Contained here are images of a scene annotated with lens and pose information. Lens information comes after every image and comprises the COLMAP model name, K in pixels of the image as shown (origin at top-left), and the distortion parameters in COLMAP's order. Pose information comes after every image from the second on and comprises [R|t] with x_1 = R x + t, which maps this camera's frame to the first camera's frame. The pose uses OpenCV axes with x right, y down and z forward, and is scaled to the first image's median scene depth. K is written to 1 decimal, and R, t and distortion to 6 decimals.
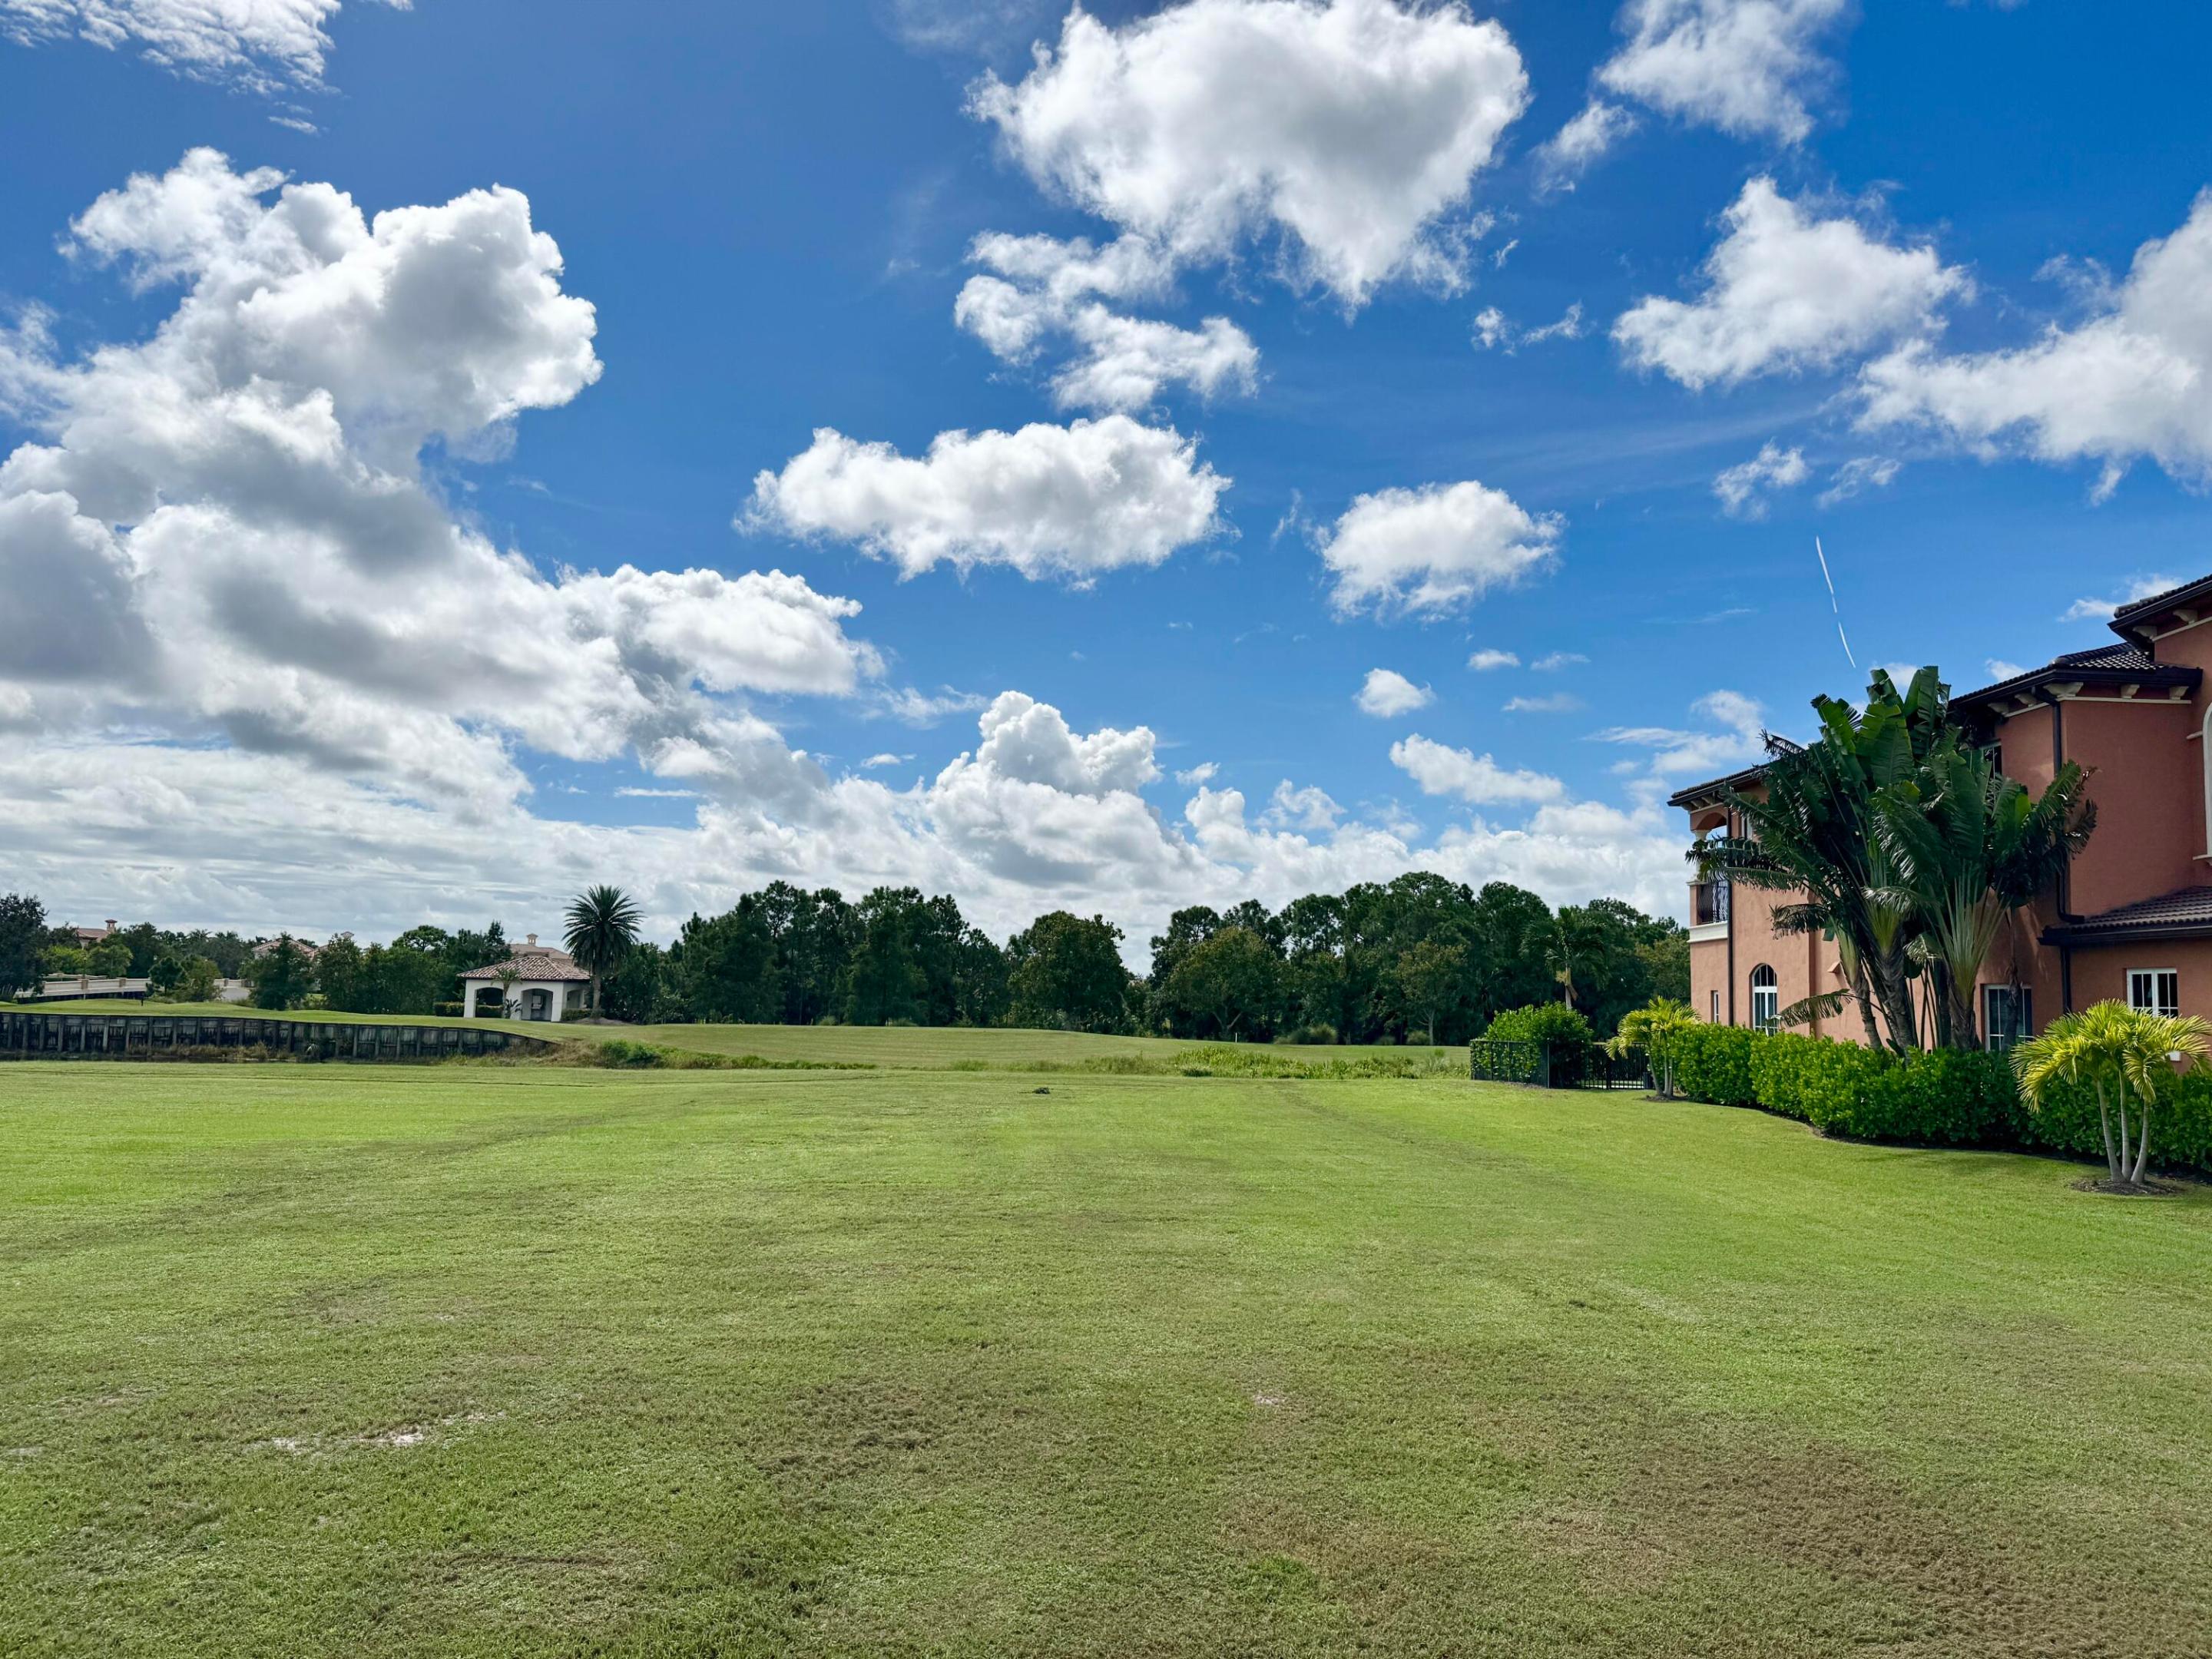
lens RADIAL K [[1537.6, 0, 1100.8], [0, 1537.6, 838.8], [0, 0, 1]] dist [0.160016, -0.253653]
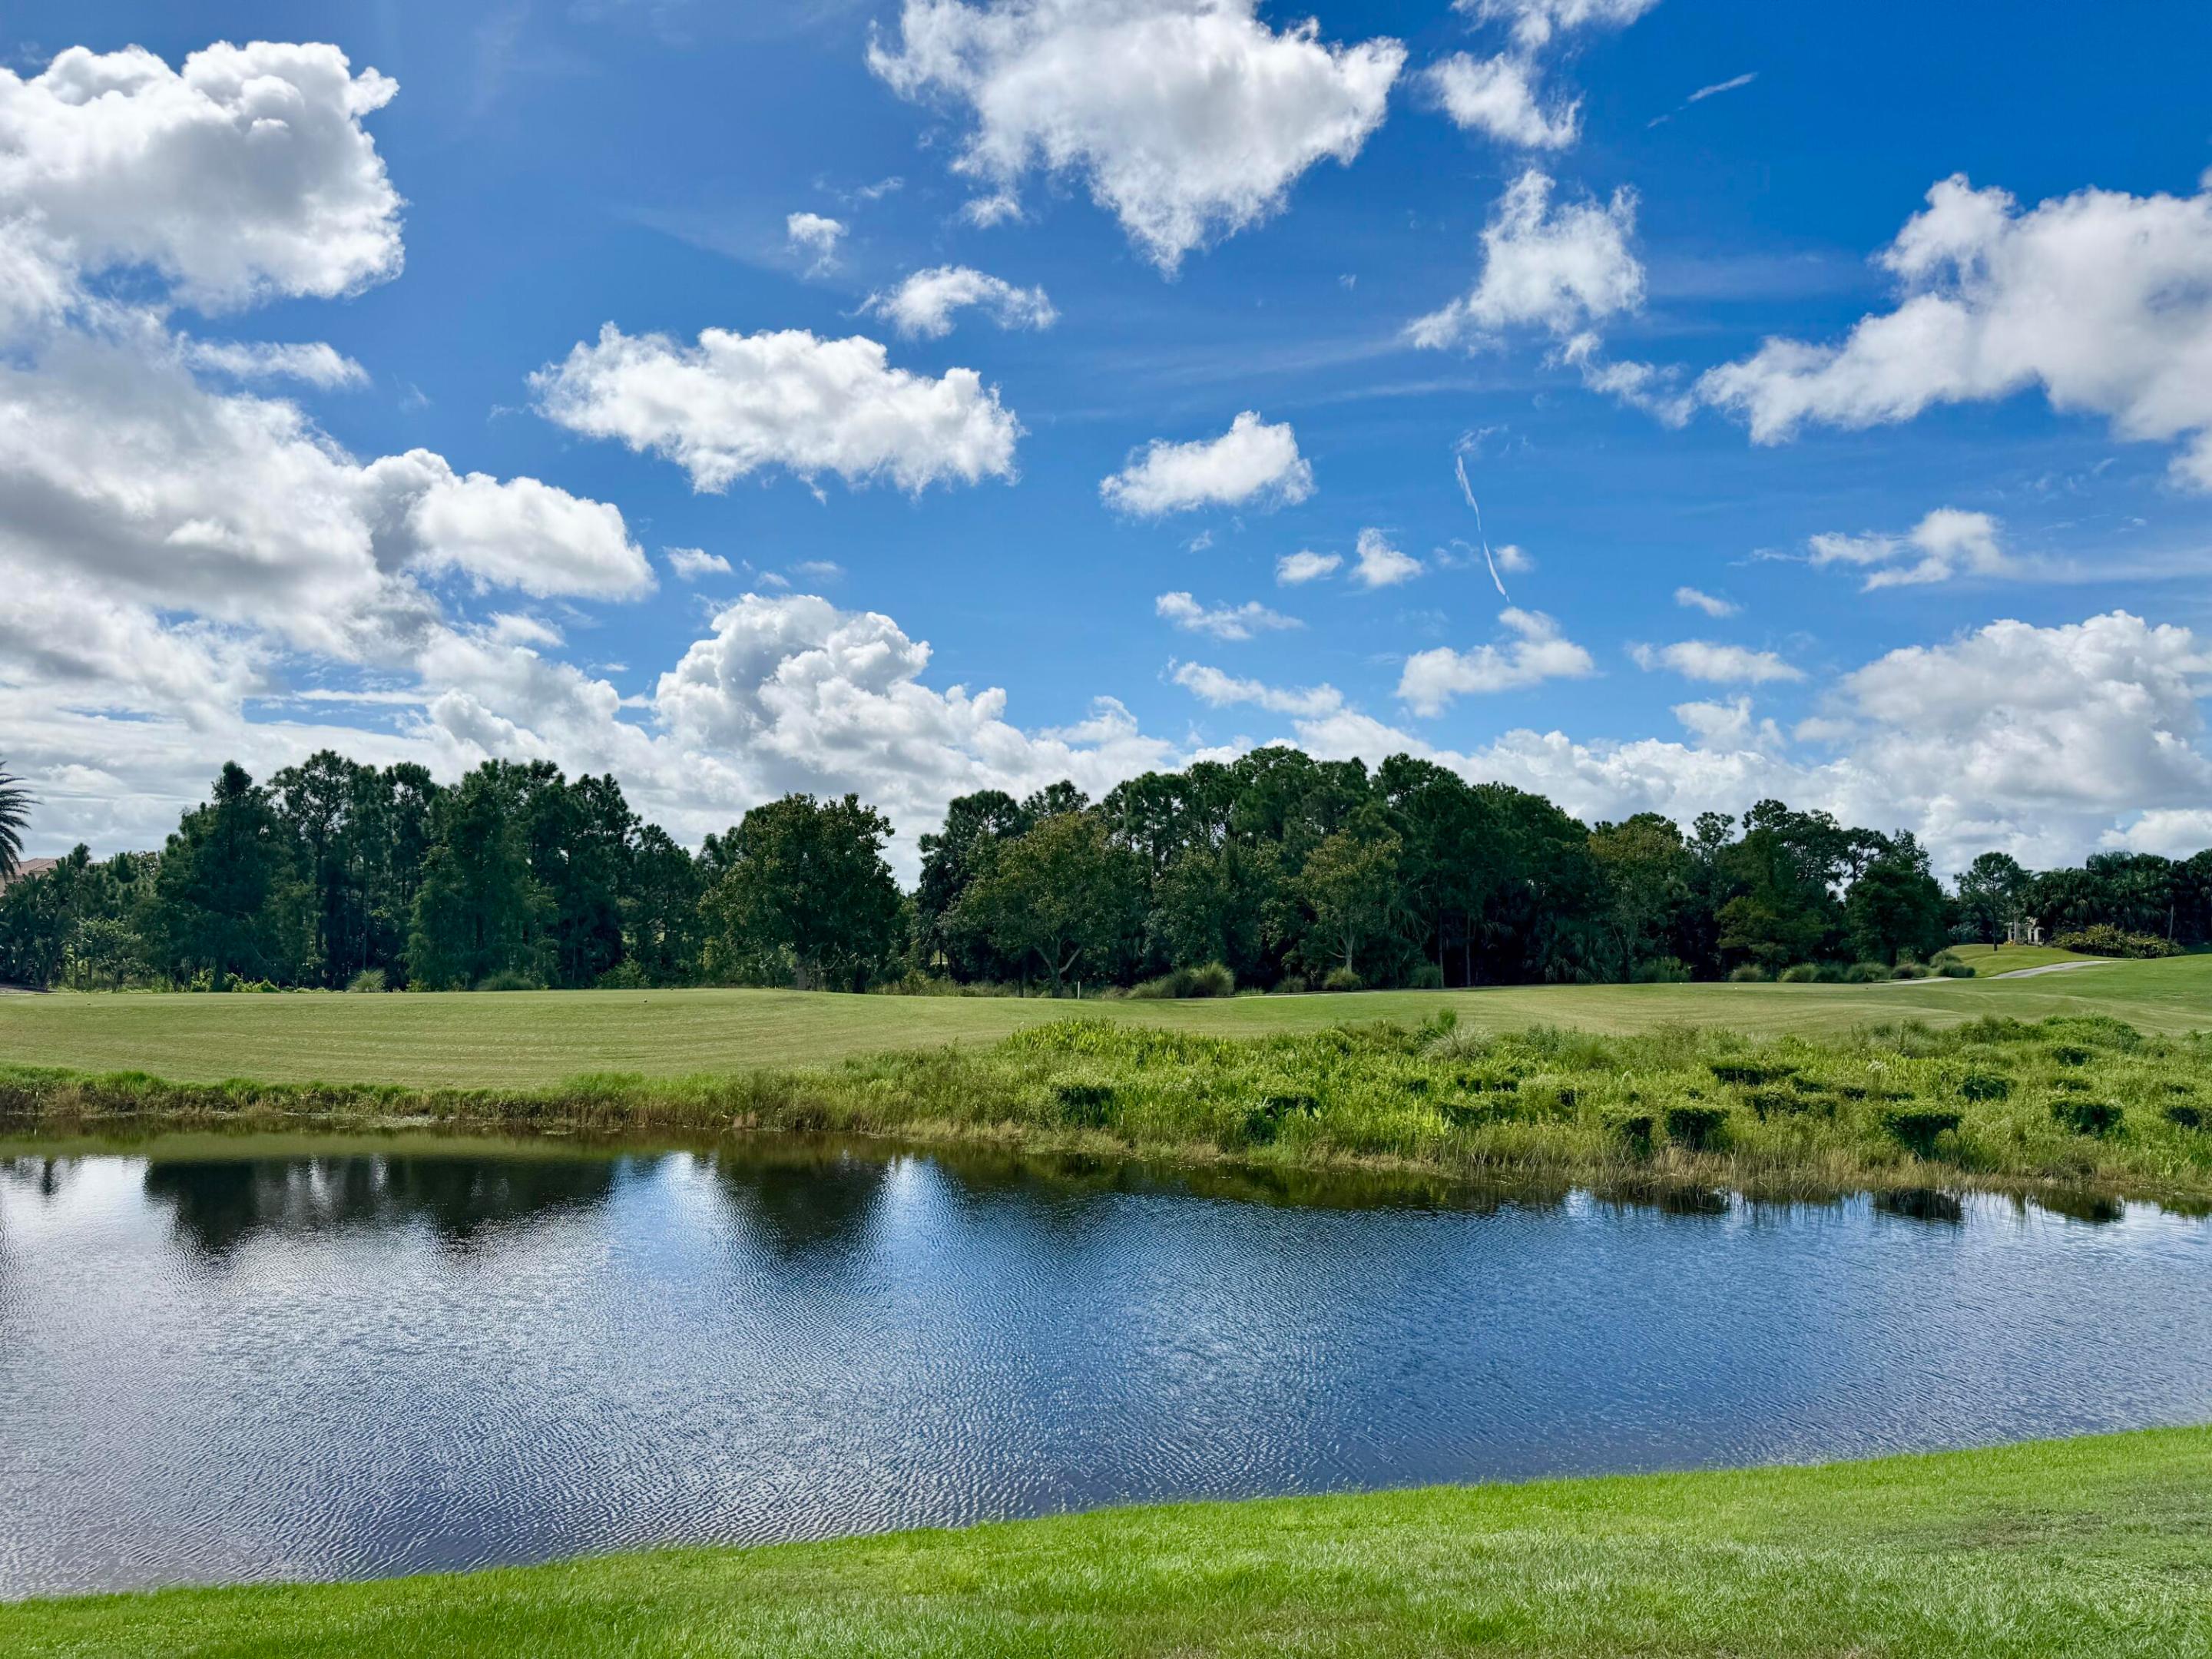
lens RADIAL K [[1543.6, 0, 1104.0], [0, 1543.6, 820.5], [0, 0, 1]] dist [0.071565, -0.097117]
pose [[0.982126, -0.005428, 0.188146, -0.018102], [-0.002893, 0.999031, 0.043923, 0.031444], [-0.188202, -0.043682, 0.981158, 0.365767]]
